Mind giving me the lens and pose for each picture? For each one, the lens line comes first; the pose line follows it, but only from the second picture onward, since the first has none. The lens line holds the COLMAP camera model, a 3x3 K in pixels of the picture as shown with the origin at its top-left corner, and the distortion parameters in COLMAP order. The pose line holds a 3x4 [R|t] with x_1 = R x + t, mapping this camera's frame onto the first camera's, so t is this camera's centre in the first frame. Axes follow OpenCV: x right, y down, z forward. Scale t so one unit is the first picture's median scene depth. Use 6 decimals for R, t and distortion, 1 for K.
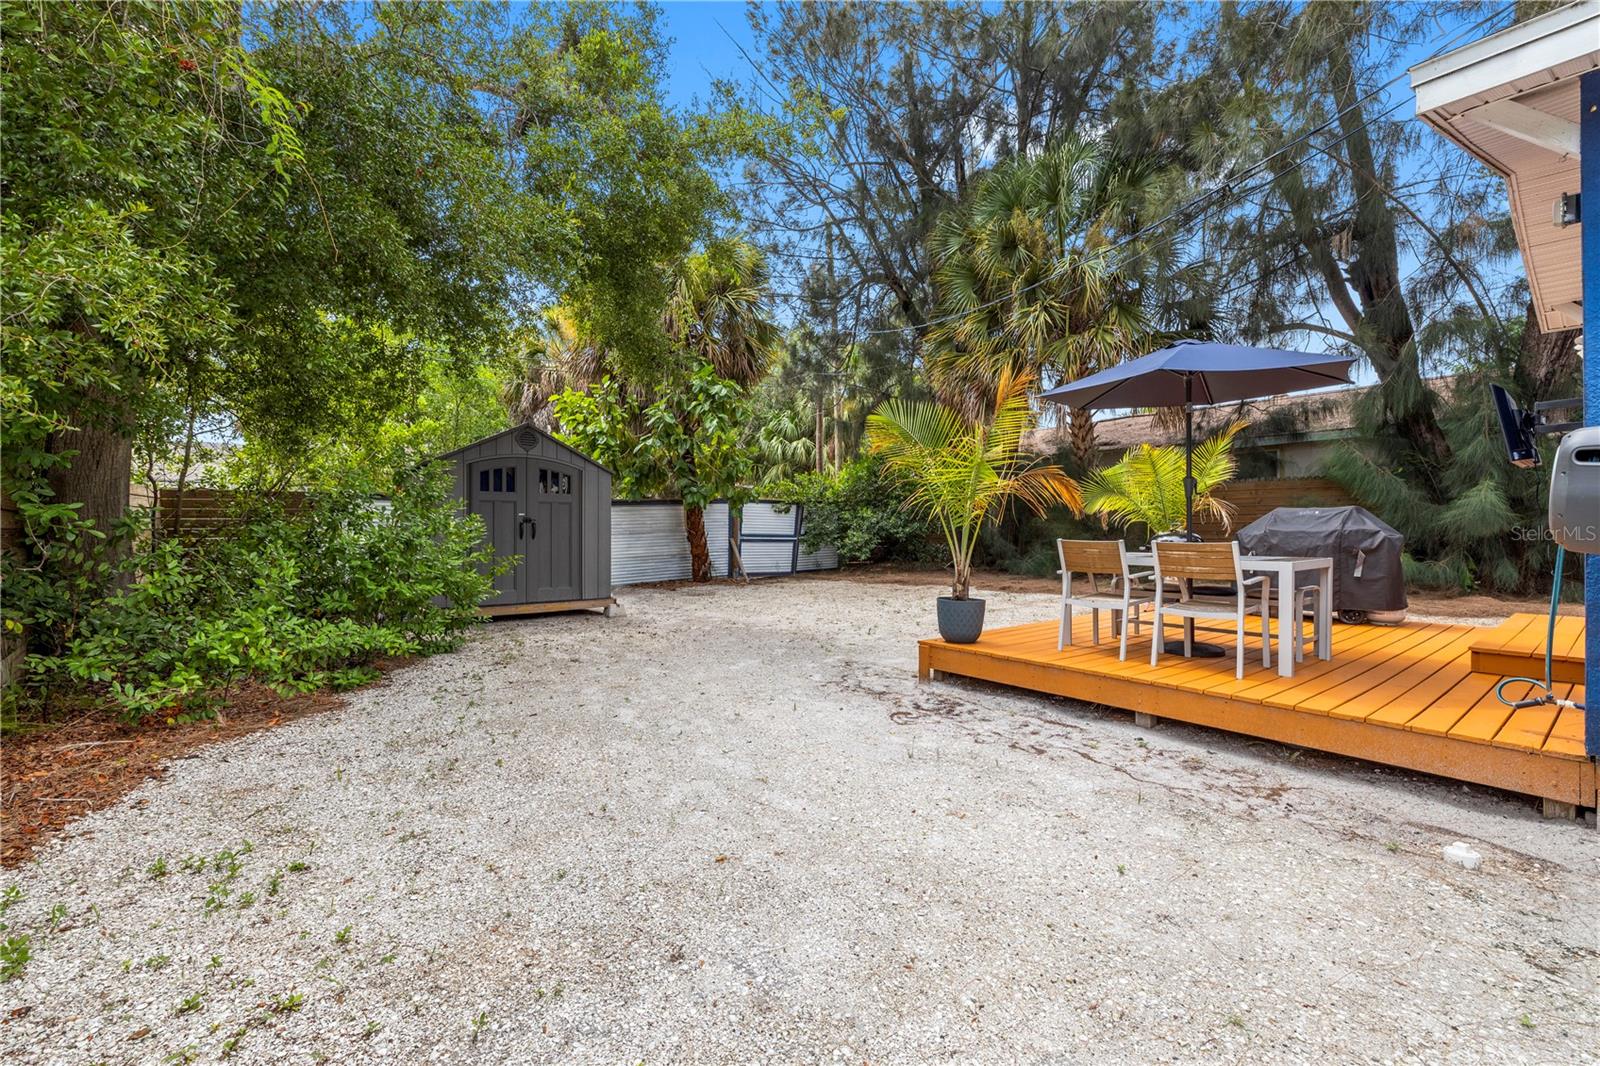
lens RADIAL K [[670.9, 0, 803.7], [0, 670.9, 536.8], [0, 0, 1]] dist [0.001040, -0.000567]
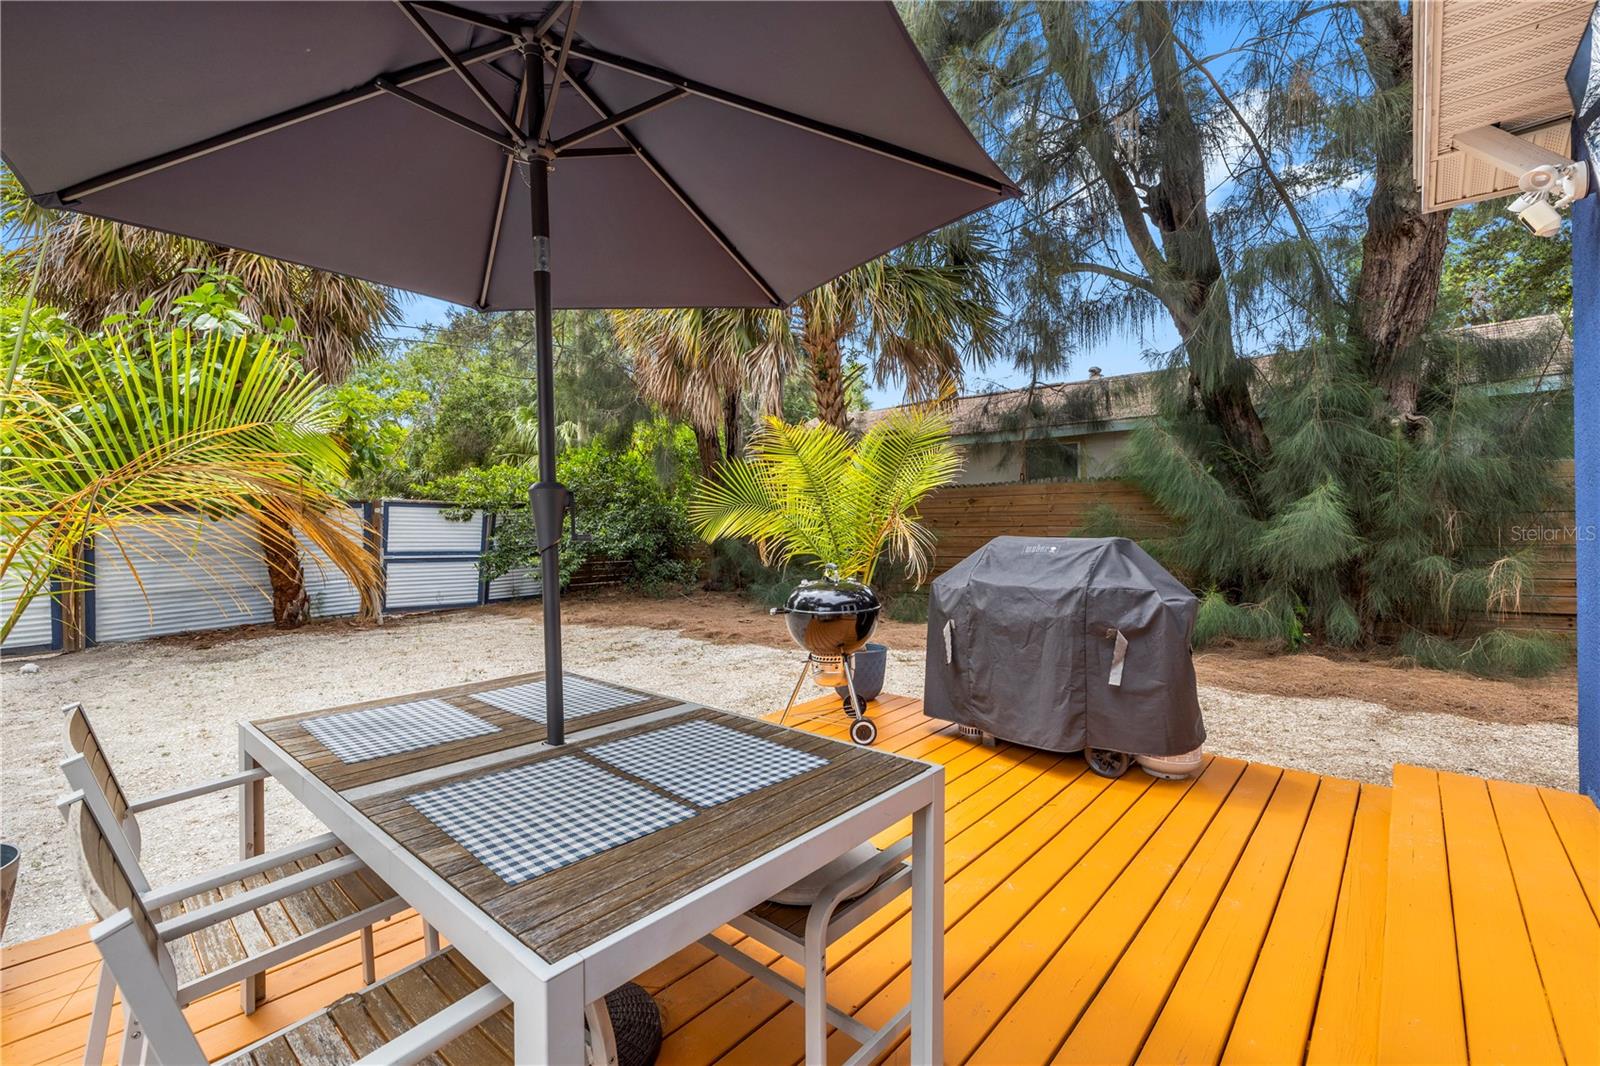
lens RADIAL K [[694.8, 0, 802.6], [0, 694.8, 527.4], [0, 0, 1]] dist [0.000243, -0.000124]
pose [[0.984039, -0.003966, 0.177909, 0.359100], [0.005533, 0.999950, -0.008316, -0.037096], [-0.177867, 0.009168, 0.984012, 0.380024]]
